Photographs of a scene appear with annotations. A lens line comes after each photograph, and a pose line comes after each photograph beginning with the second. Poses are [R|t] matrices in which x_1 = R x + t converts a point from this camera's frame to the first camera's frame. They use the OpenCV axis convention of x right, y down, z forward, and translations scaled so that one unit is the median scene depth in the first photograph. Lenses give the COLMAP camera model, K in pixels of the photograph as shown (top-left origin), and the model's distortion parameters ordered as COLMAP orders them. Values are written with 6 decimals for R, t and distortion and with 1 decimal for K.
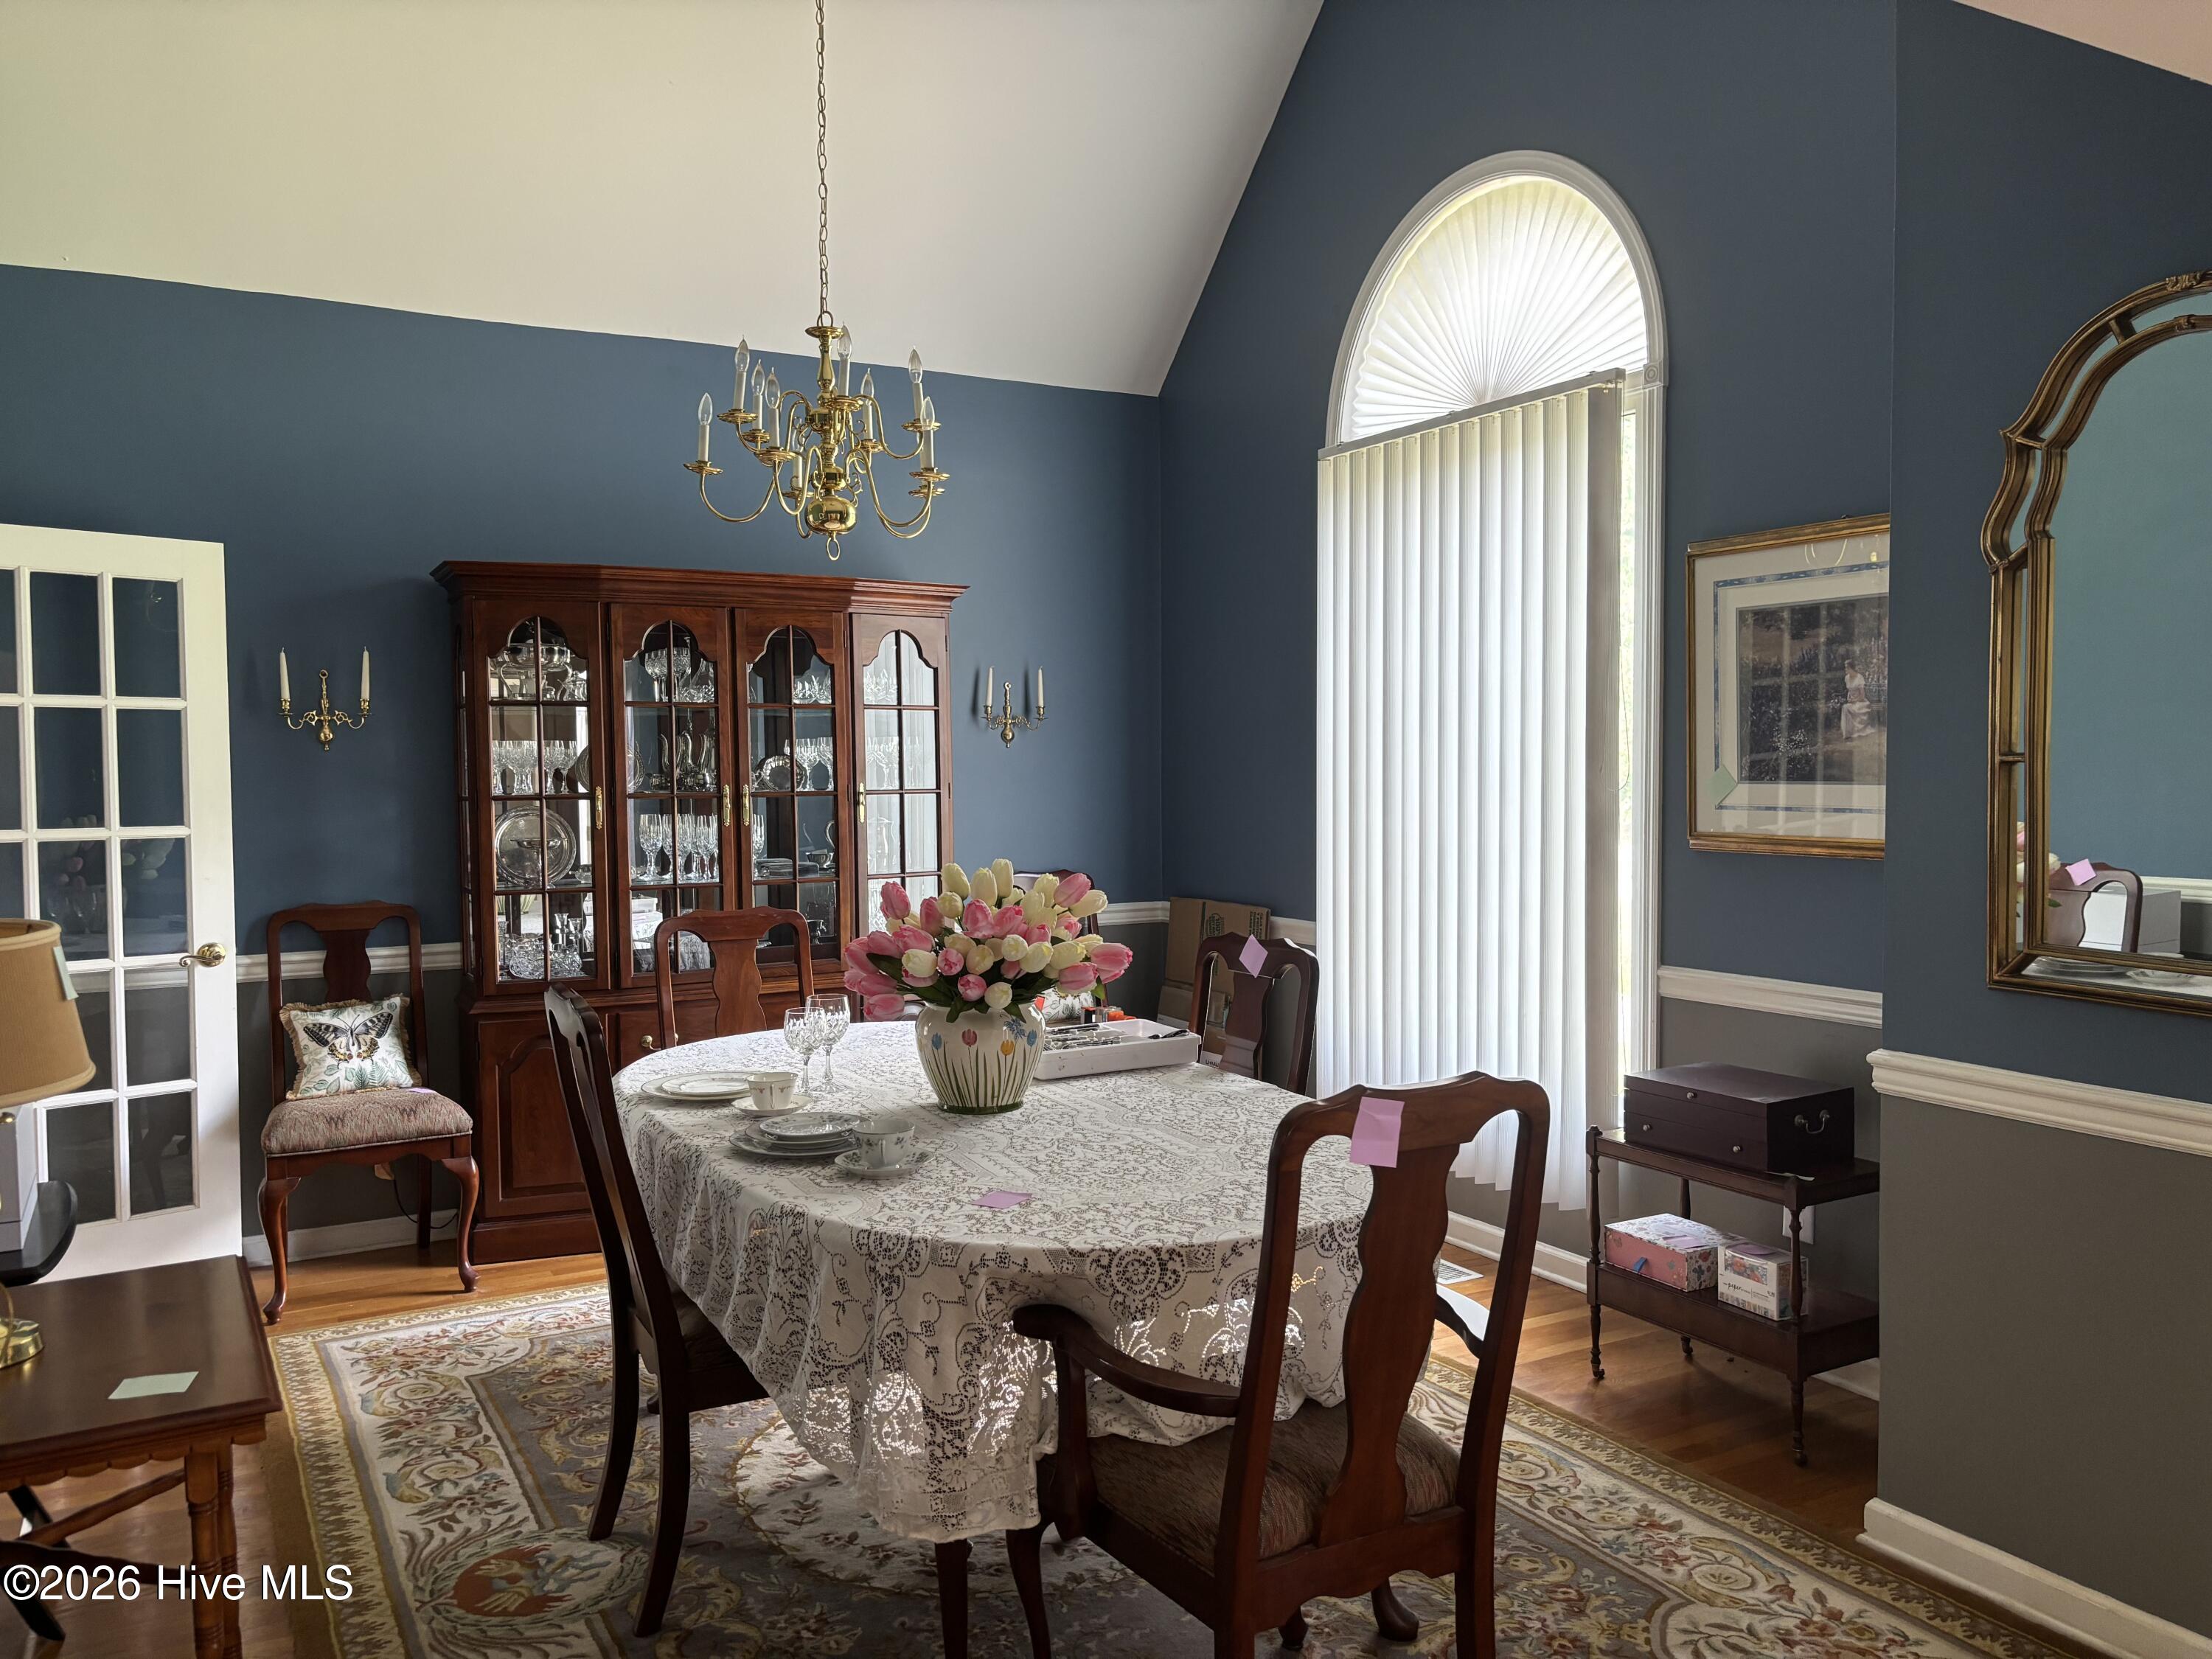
lens RADIAL K [[1668.6, 0, 1111.8], [0, 1668.6, 820.4], [0, 0, 1]] dist [-0.006395, -0.003076]
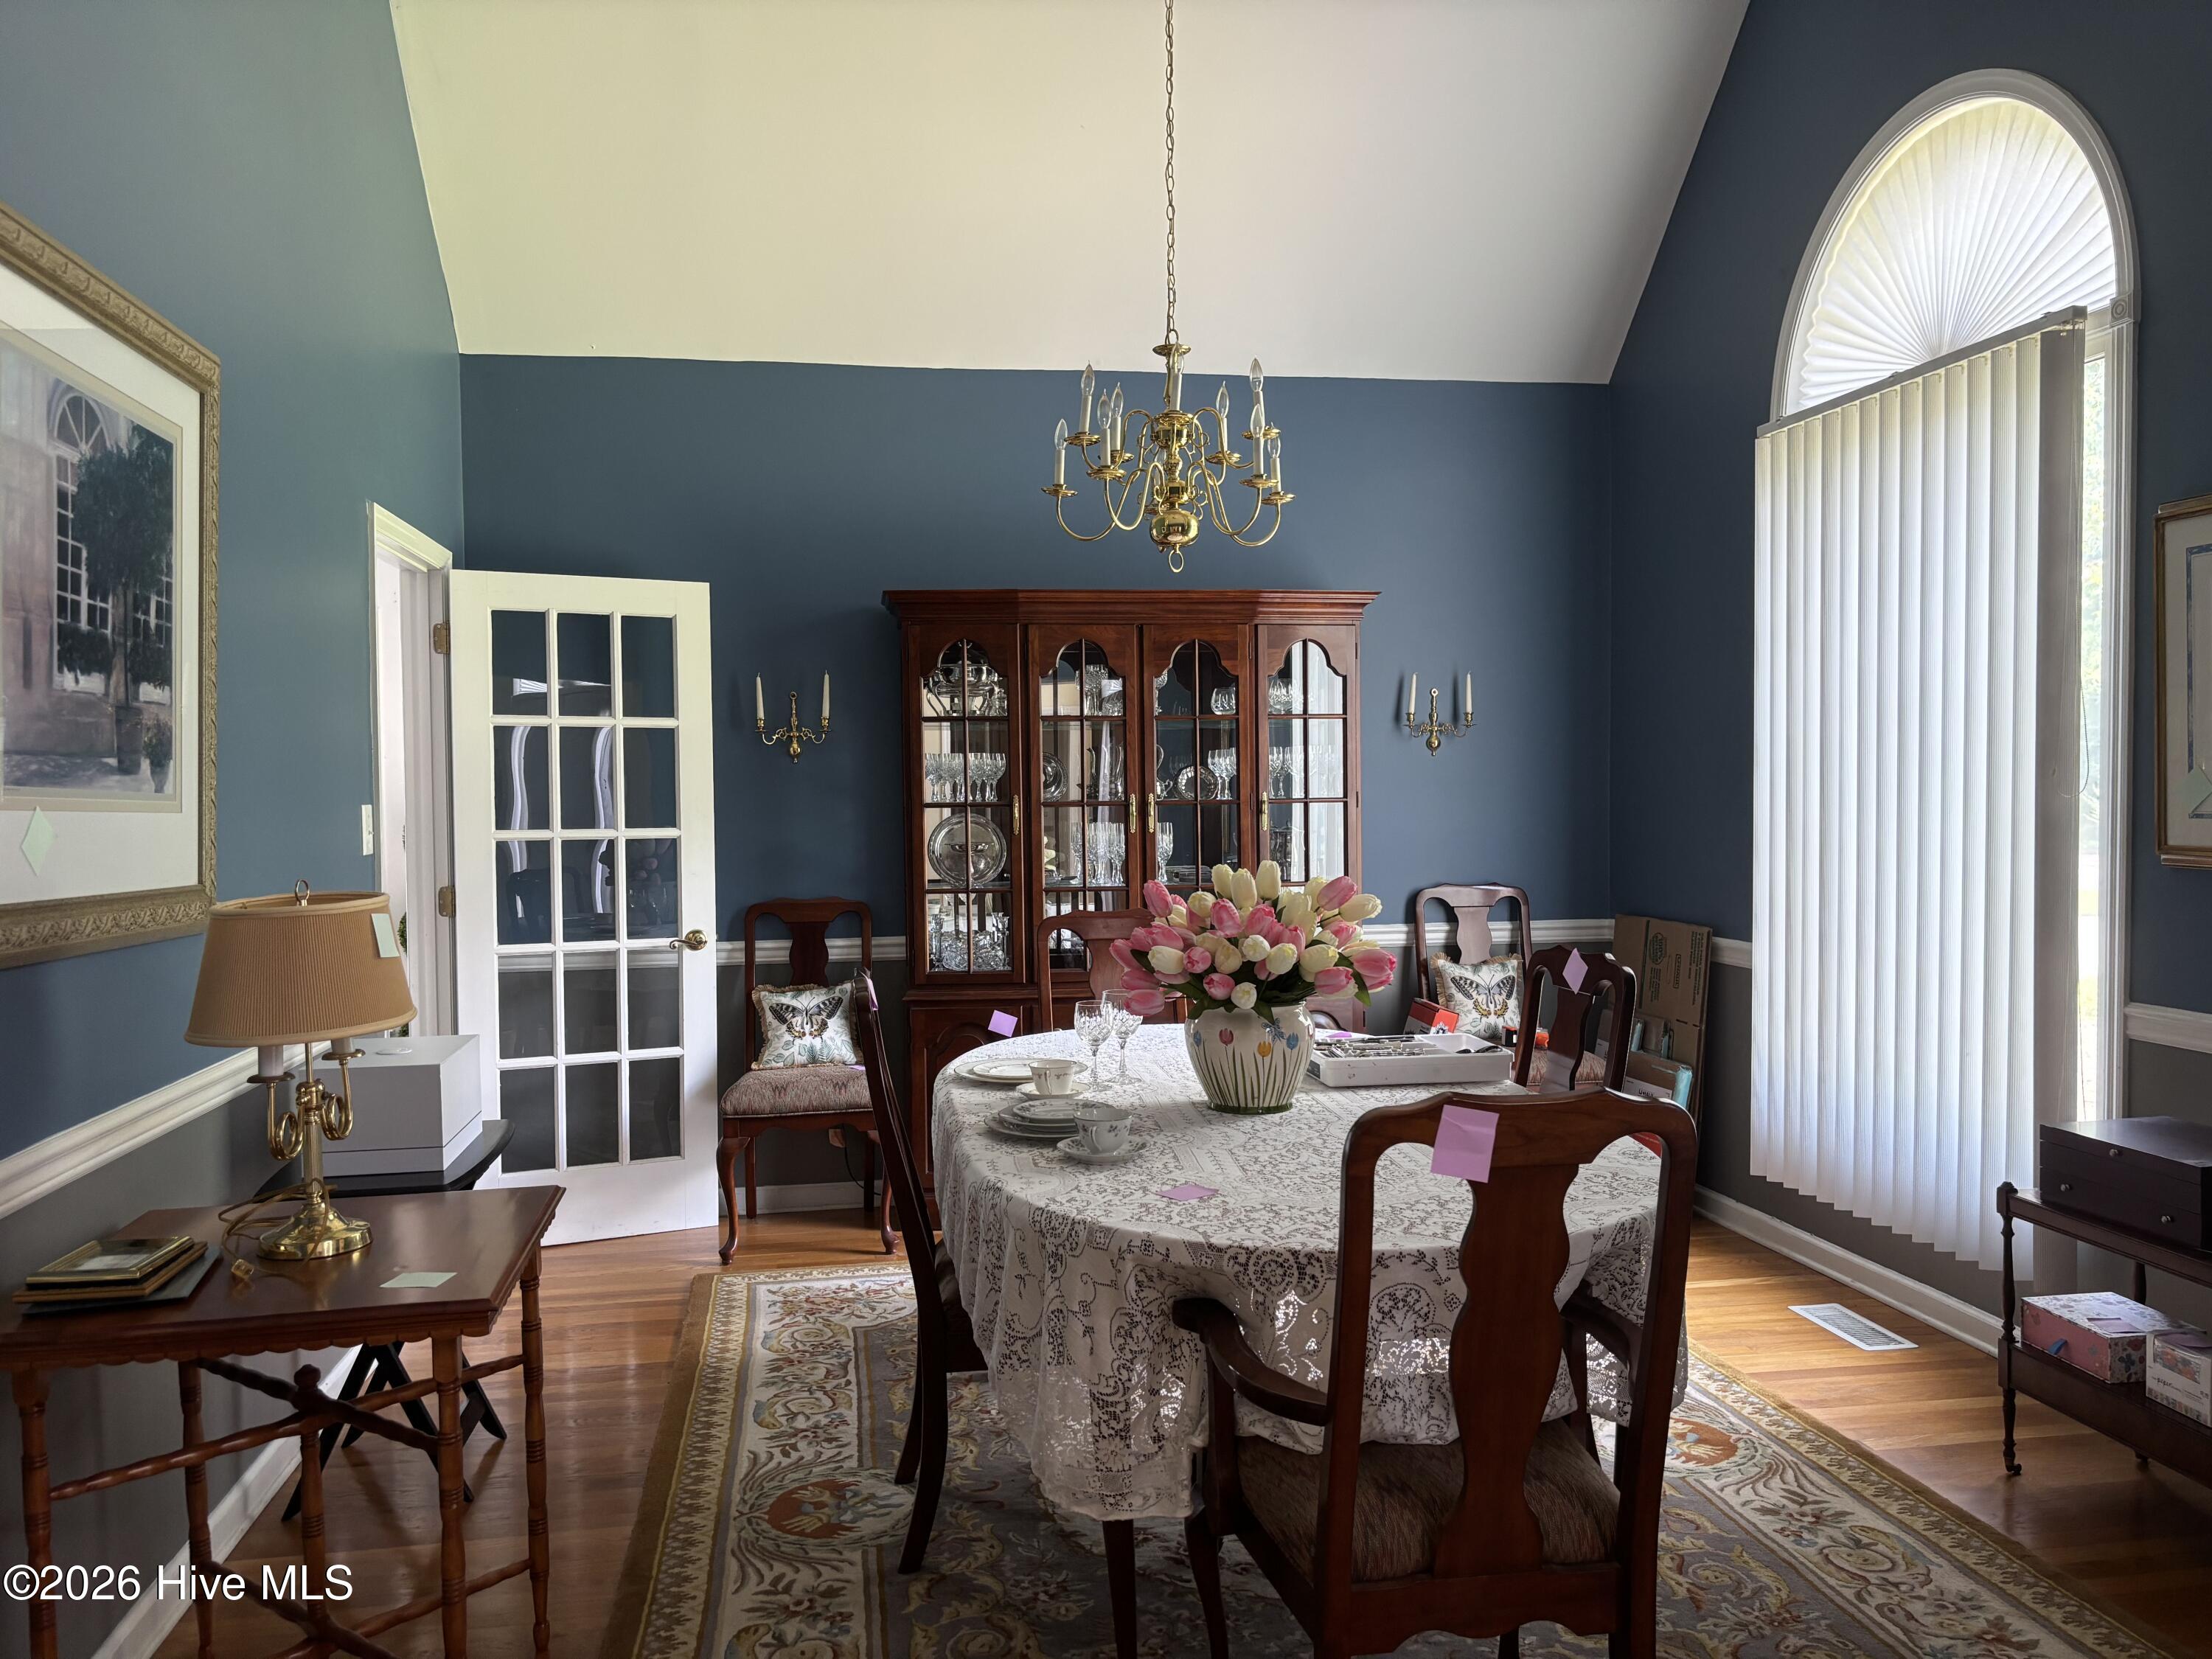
lens RADIAL K [[1678.6, 0, 1106.0], [0, 1678.6, 829.5], [0, 0, 1]] dist [0.014646, -0.064054]
pose [[0.933409, 0.006948, -0.358746, 0.165402], [-0.008919, 0.999953, -0.003839, 0.007373], [0.358702, 0.006783, 0.933427, 0.019133]]
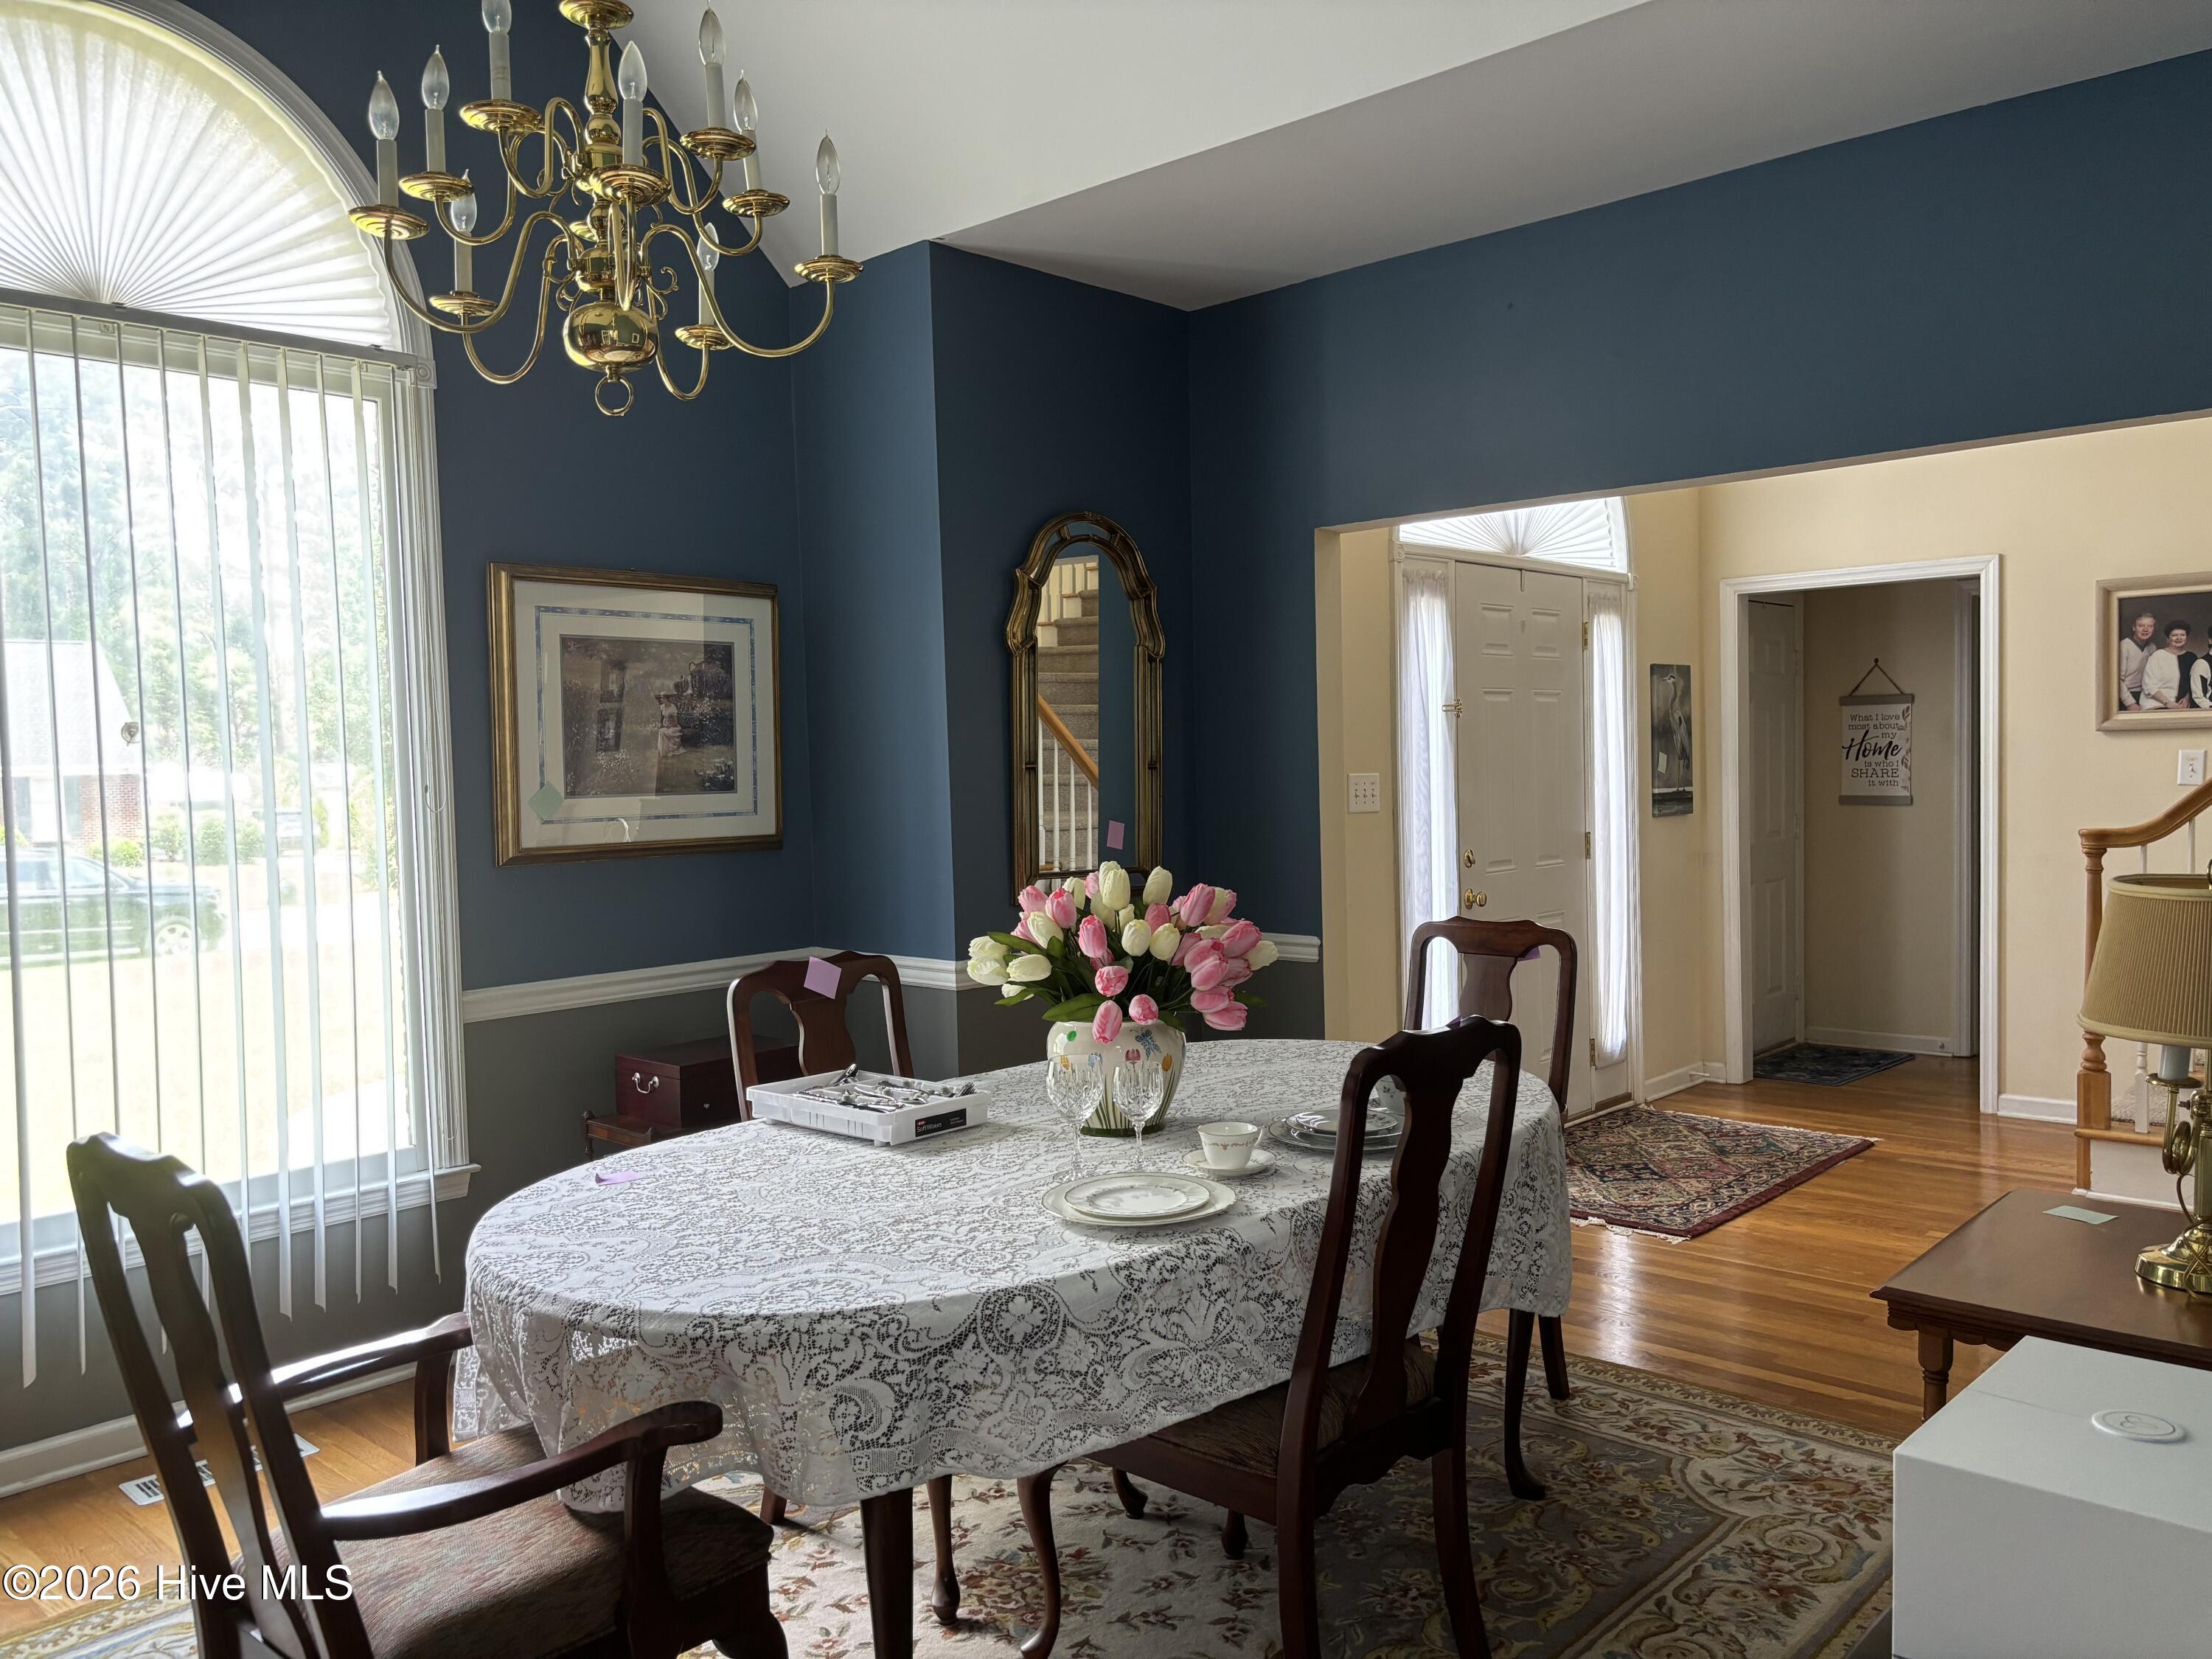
lens RADIAL K [[1678.6, 0, 1106.0], [0, 1678.6, 829.5], [0, 0, 1]] dist [0.014646, -0.064054]
pose [[-0.302042, -0.026810, 0.952918, -0.800248], [0.056719, 0.997328, 0.046038, -0.034326], [-0.951606, 0.067954, -0.299714, 1.053154]]
